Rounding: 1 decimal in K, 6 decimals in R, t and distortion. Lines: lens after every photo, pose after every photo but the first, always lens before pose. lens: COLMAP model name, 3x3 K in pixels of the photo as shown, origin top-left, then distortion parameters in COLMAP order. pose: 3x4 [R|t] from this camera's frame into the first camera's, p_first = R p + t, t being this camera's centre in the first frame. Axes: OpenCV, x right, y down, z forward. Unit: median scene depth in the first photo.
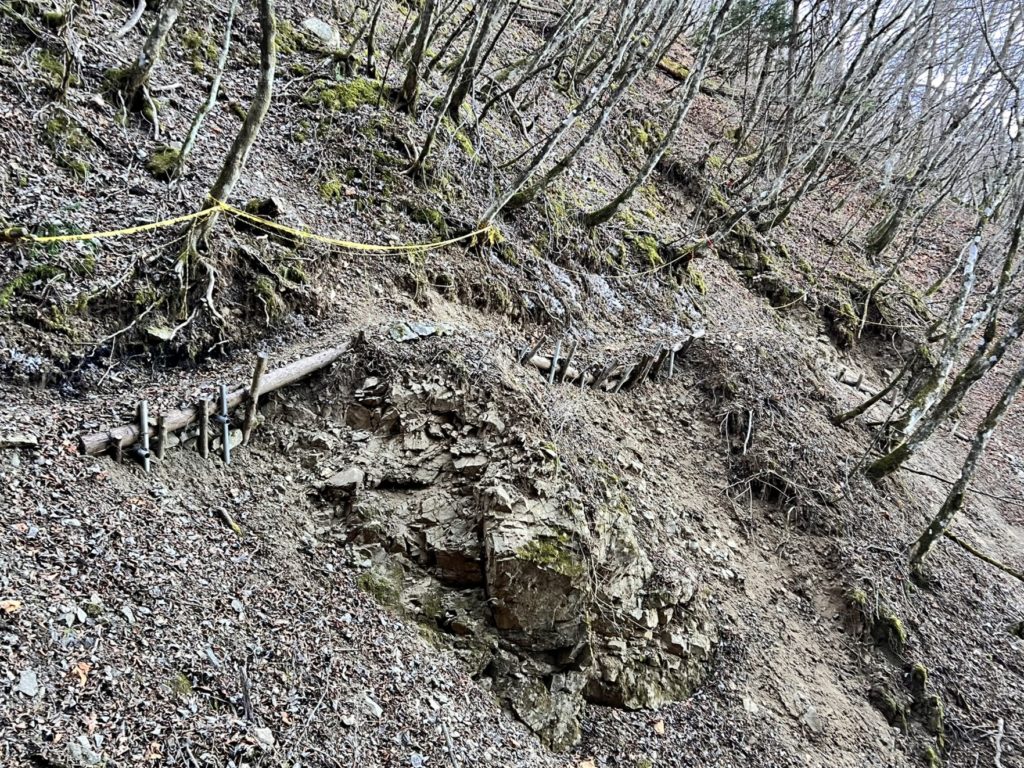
lens RADIAL K [[775.5, 0, 515.6], [0, 775.5, 383.2], [0, 0, 1]] dist [0.062313, -0.031102]
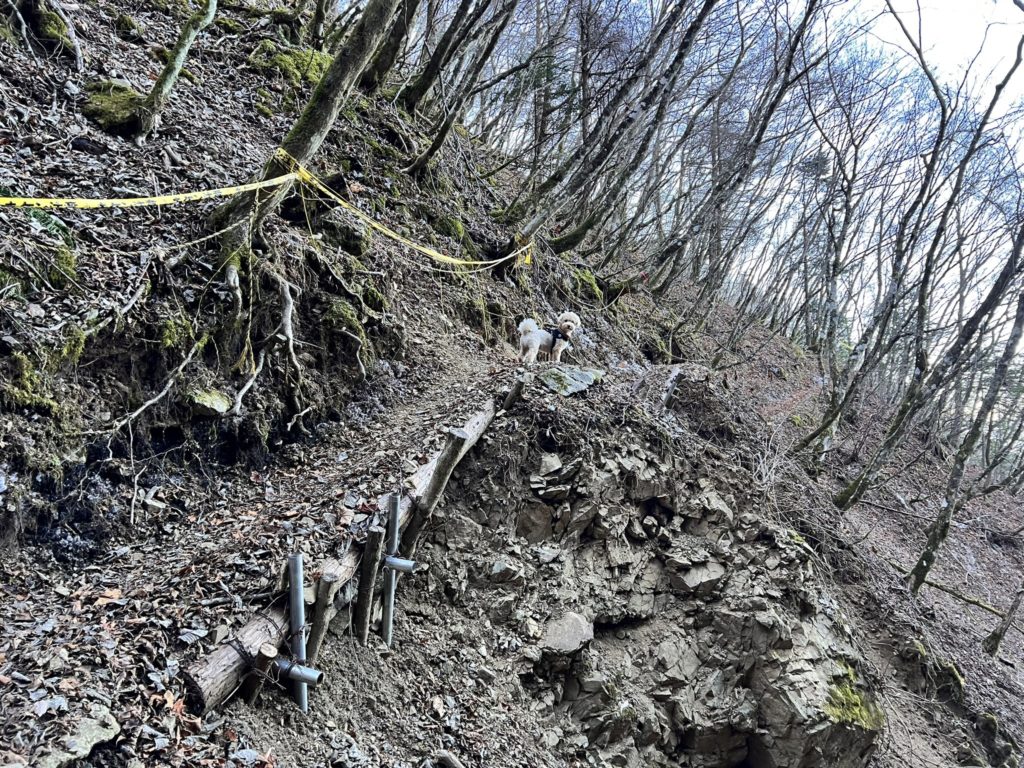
lens RADIAL K [[712.7, 0, 509.7], [0, 712.7, 377.6], [0, 0, 1]] dist [0.047202, -0.012512]
pose [[0.939597, -0.034271, 0.340563, -0.417061], [0.054291, 0.997301, -0.049428, -0.044095], [-0.337950, 0.064932, 0.938922, 0.472318]]
